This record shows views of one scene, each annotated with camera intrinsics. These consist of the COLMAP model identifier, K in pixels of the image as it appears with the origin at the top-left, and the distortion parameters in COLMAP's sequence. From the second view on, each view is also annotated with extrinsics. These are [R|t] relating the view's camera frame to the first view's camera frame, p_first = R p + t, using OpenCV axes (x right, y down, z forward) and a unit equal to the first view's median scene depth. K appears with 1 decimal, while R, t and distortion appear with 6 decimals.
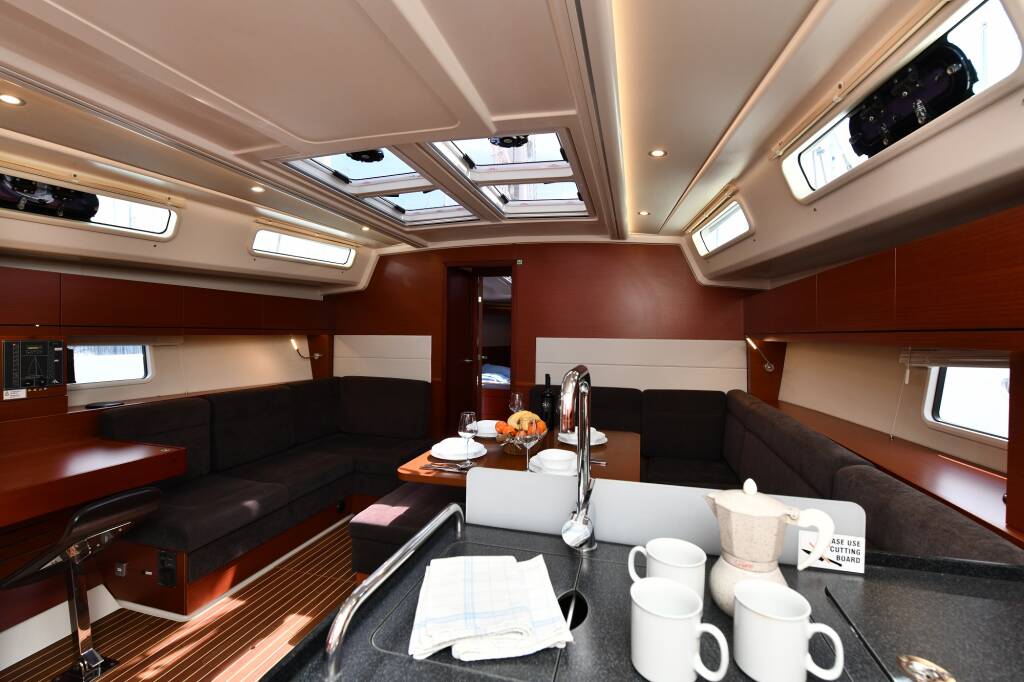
lens RADIAL K [[454.9, 0, 509.5], [0, 454.9, 339.3], [0, 0, 1]] dist [-0.001543, -0.000192]
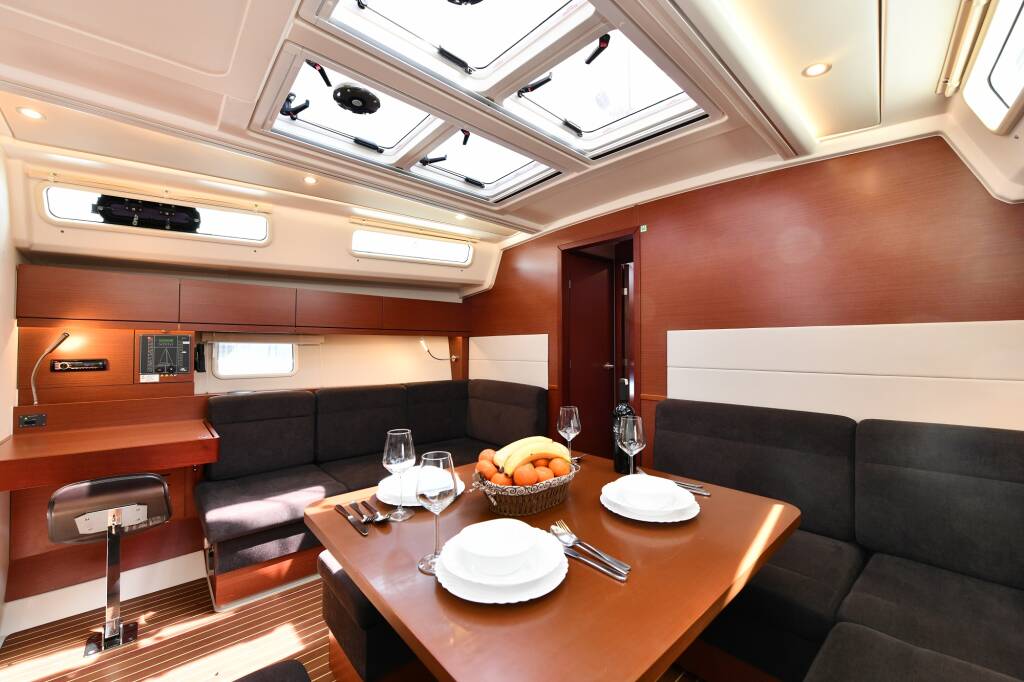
lens RADIAL K [[405.0, 0, 515.3], [0, 405.0, 343.0], [0, 0, 1]] dist [-0.001835, -0.001167]
pose [[0.844200, -0.014027, -0.535845, 0.230106], [-0.000795, 0.999624, -0.027419, 0.037141], [0.536028, 0.023573, 0.843871, 0.409809]]
